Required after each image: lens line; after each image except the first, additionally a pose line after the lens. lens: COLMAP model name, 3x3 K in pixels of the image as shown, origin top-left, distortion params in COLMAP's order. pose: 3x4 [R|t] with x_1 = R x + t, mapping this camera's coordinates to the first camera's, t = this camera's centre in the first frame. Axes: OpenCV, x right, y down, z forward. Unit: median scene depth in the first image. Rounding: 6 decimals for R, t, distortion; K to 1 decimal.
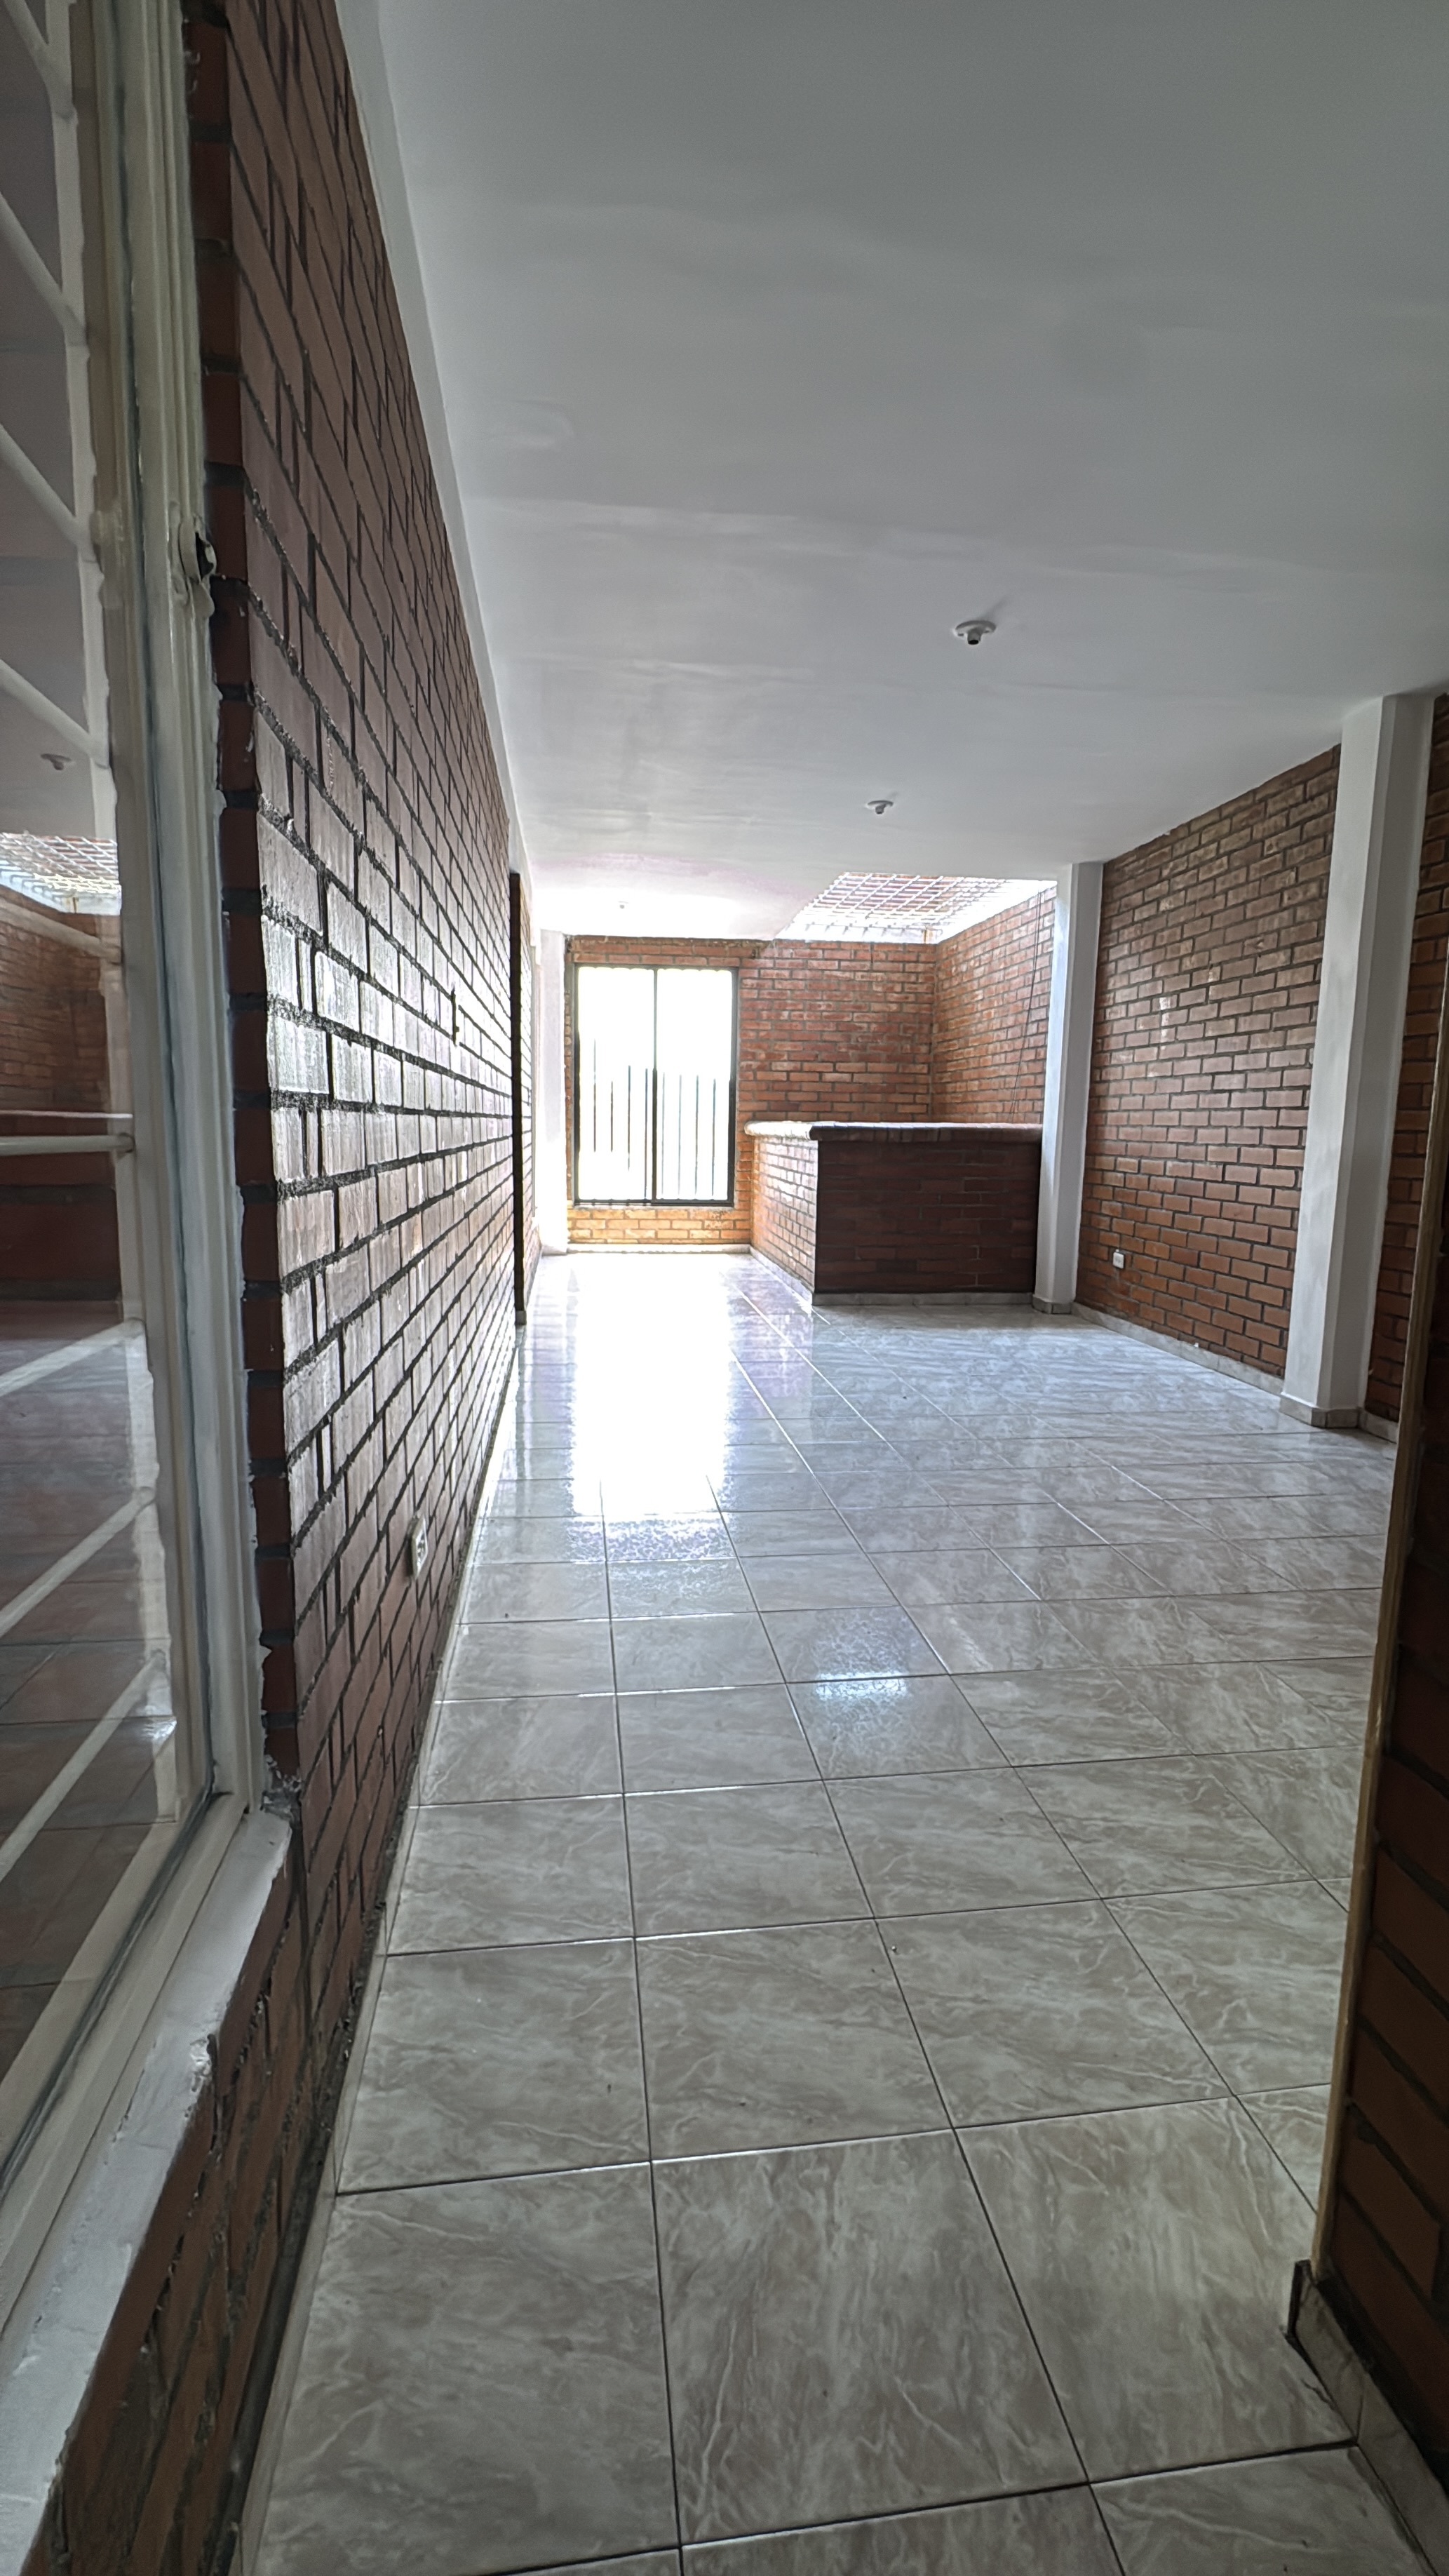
lens RADIAL K [[1135.7, 0, 724.5], [0, 1135.7, 1286.4], [0, 0, 1]] dist [-0.000798, 0.000013]
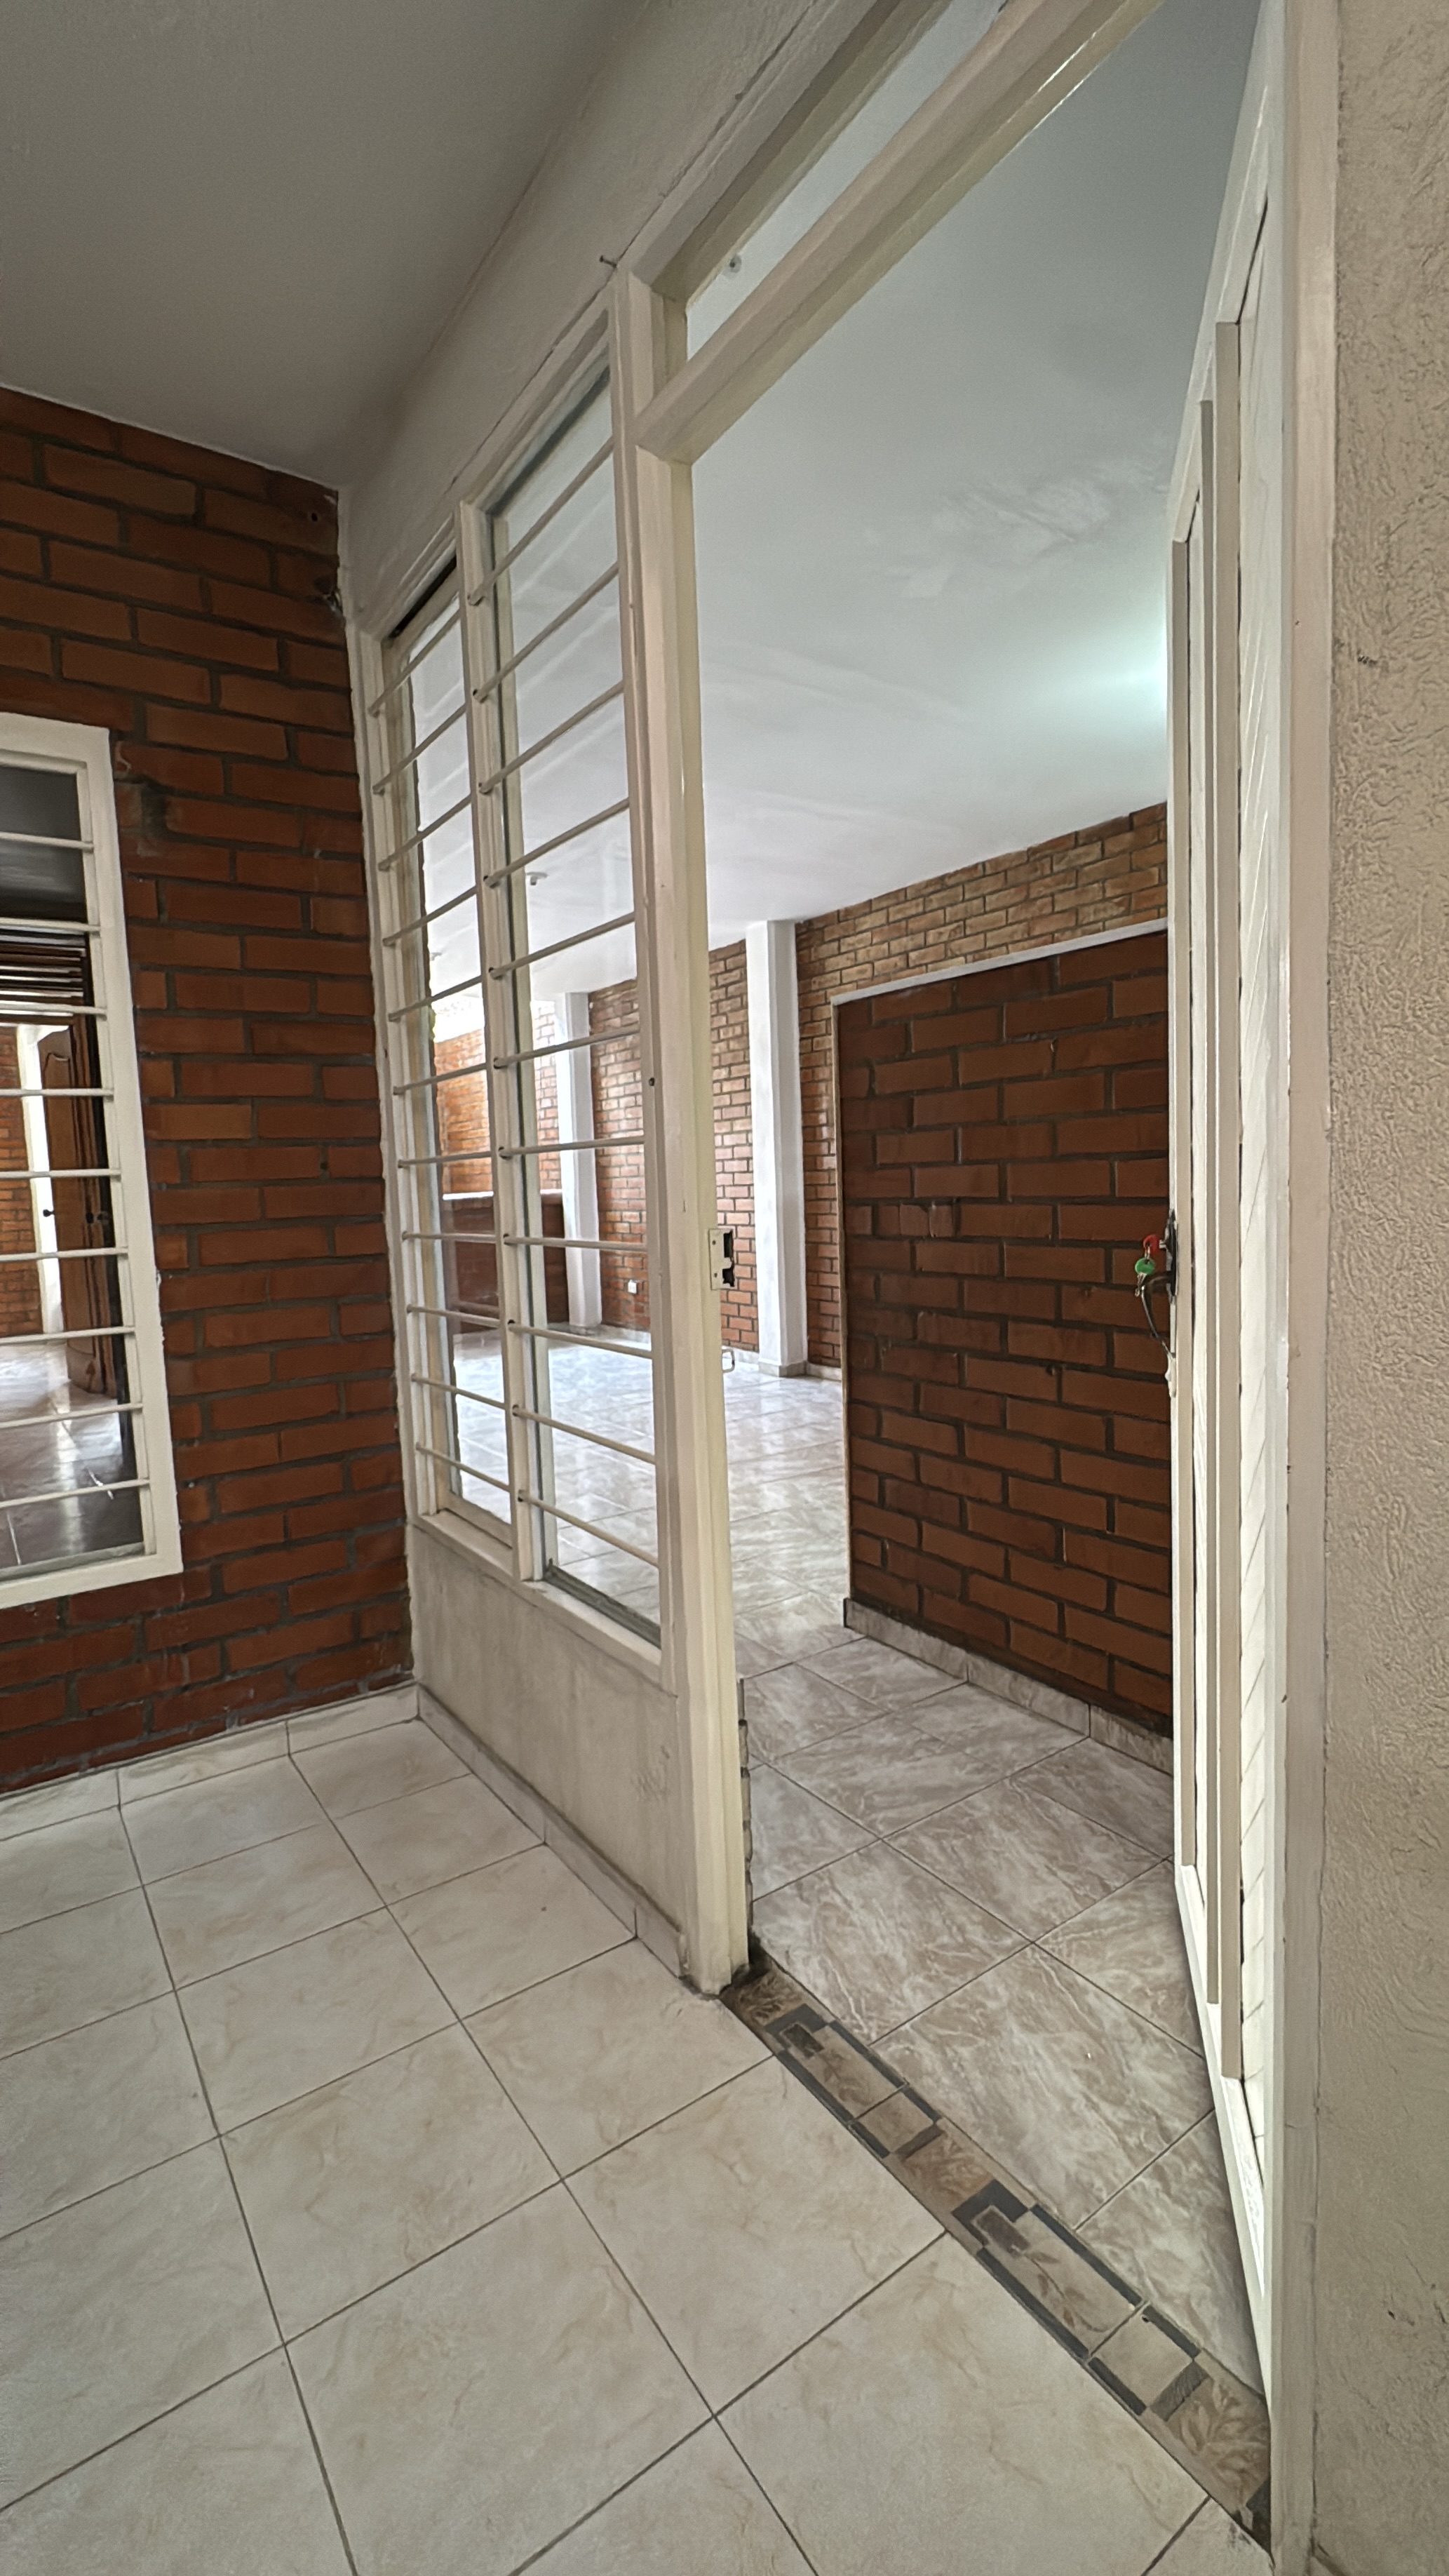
lens RADIAL K [[1135.7, 0, 724.5], [0, 1135.7, 1286.4], [0, 0, 1]] dist [-0.000798, 0.000013]
pose [[0.887881, -0.092799, 0.450617, -0.152505], [0.115924, 0.992970, -0.023922, 0.018901], [-0.445229, 0.073477, 0.892397, -0.229889]]
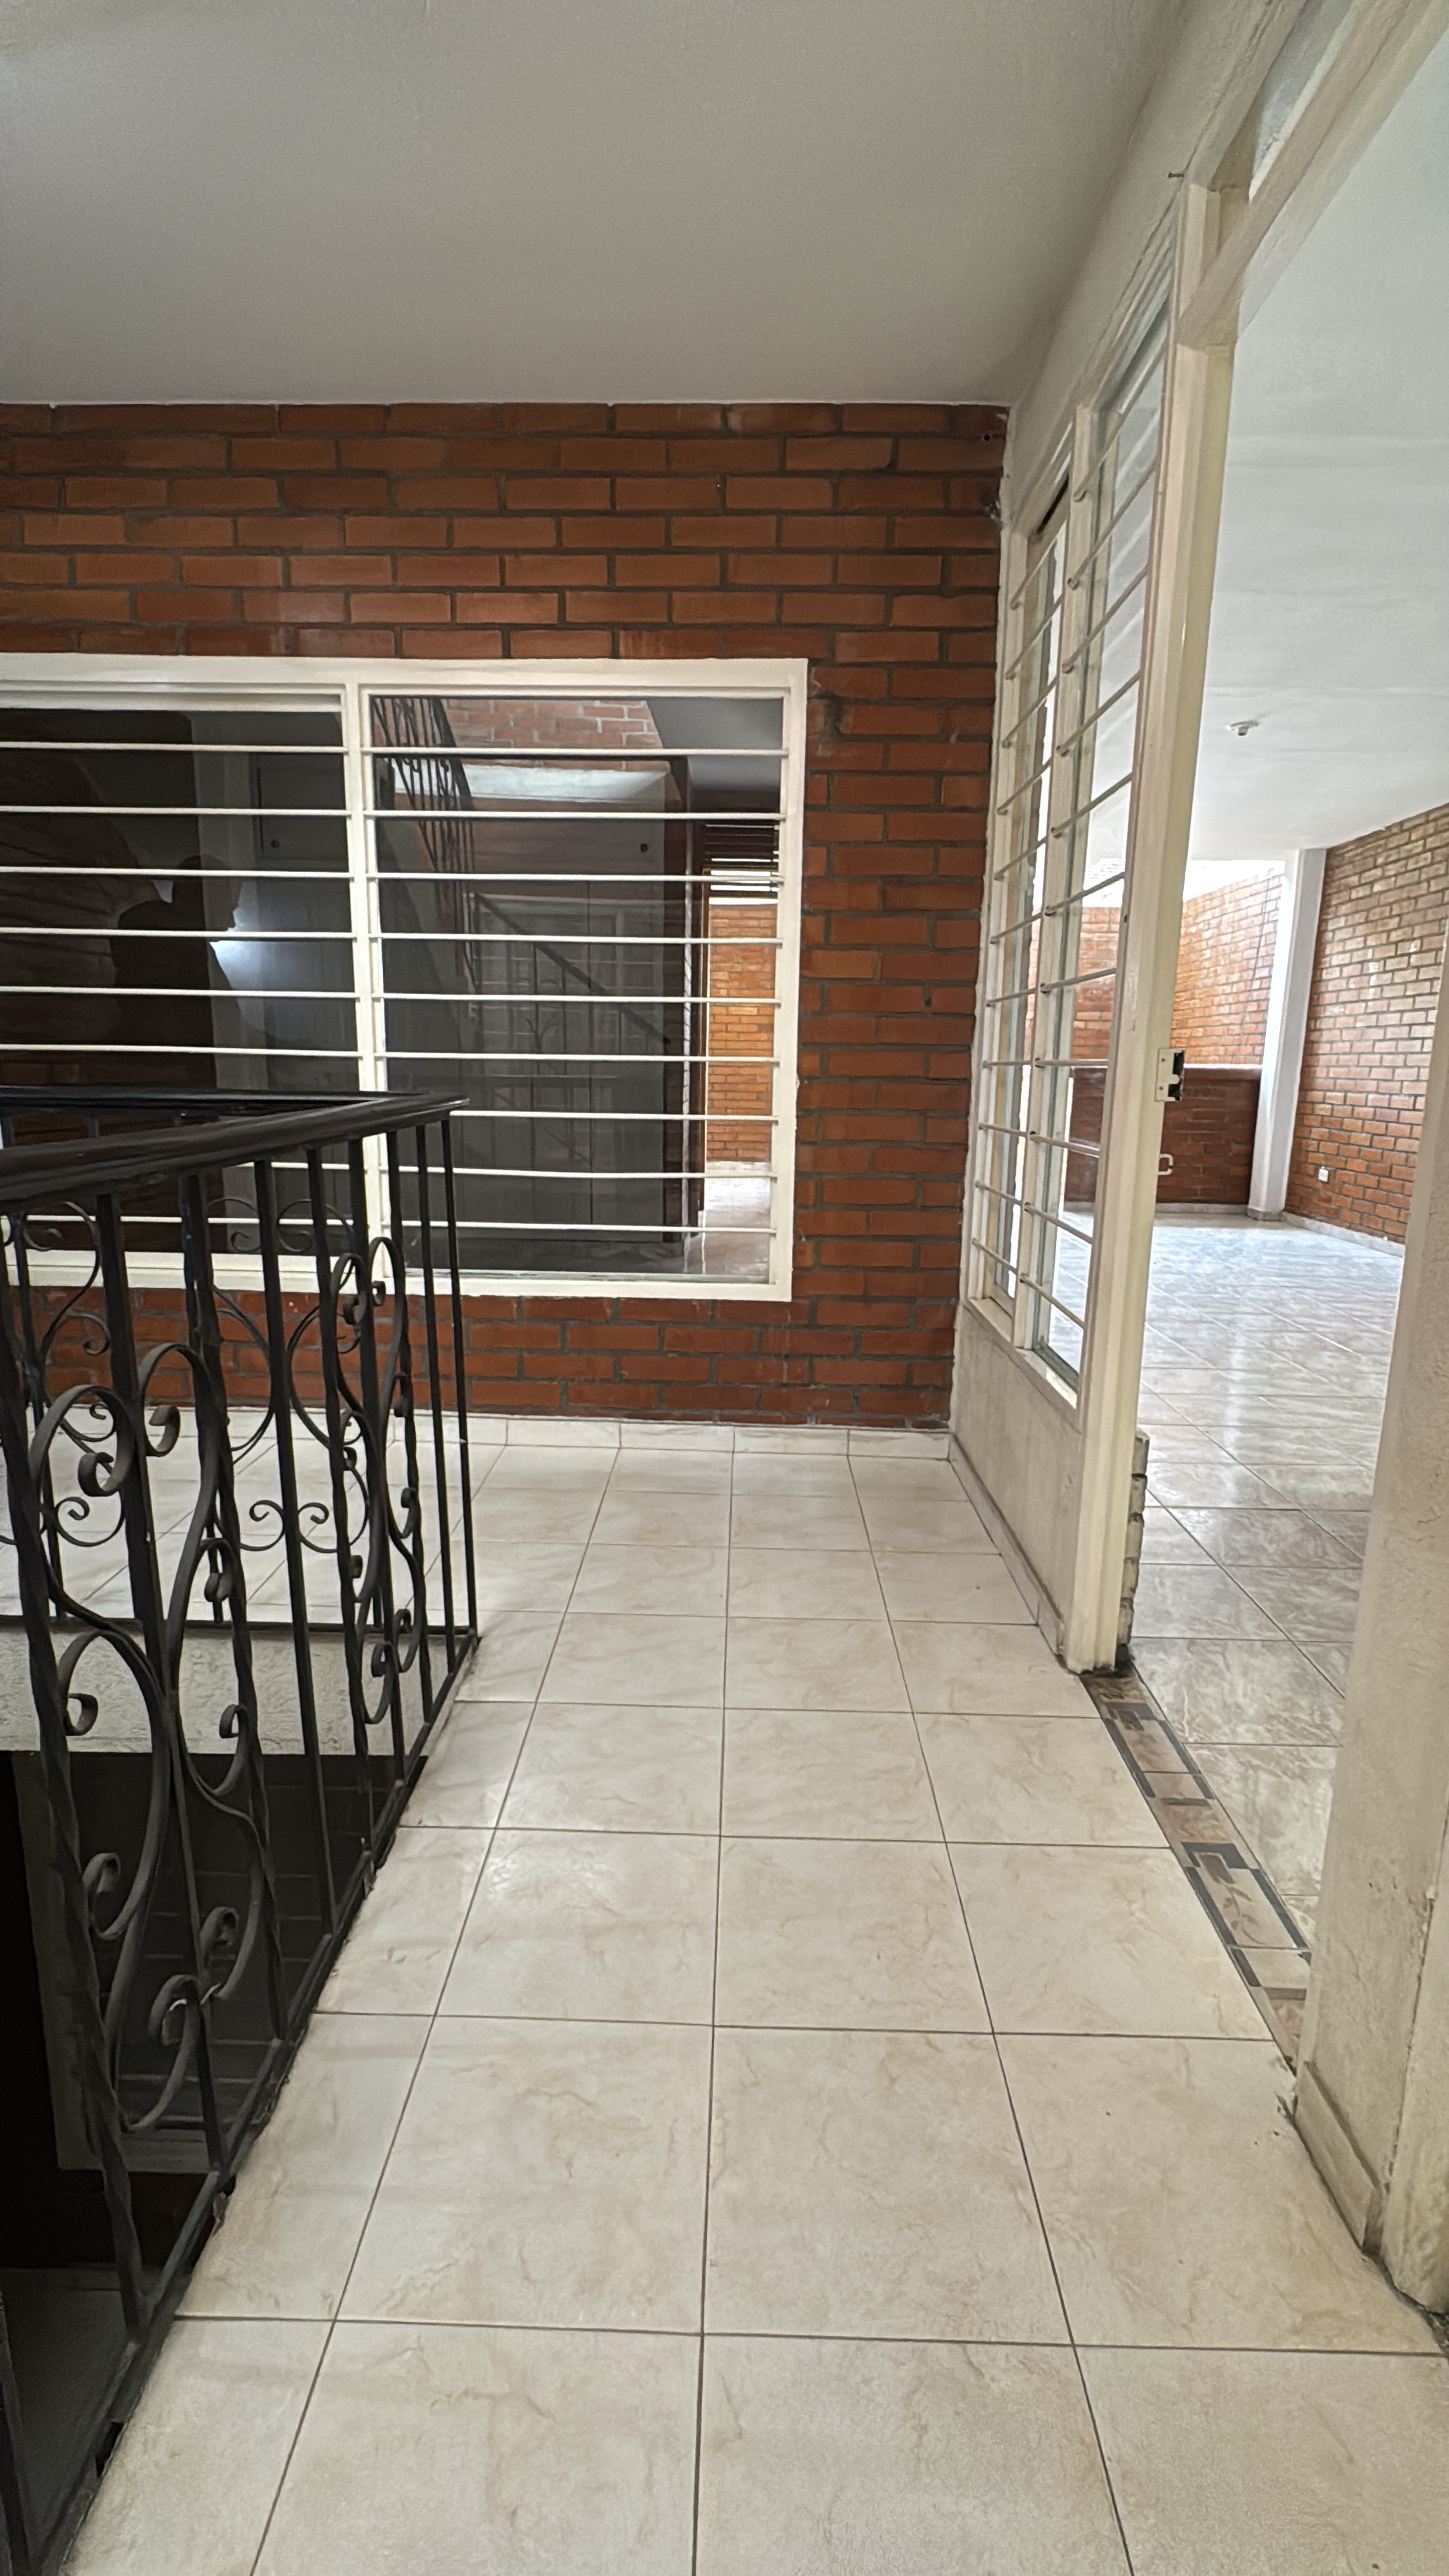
lens RADIAL K [[1126.8, 0, 724.5], [0, 1126.8, 1288.0], [0, 0, 1]] dist [-0.002013, -0.000331]
pose [[0.988483, 0.031167, -0.148090, -0.109823], [-0.023422, 0.998279, 0.053762, 0.047291], [0.149511, -0.049674, 0.987512, -0.308446]]
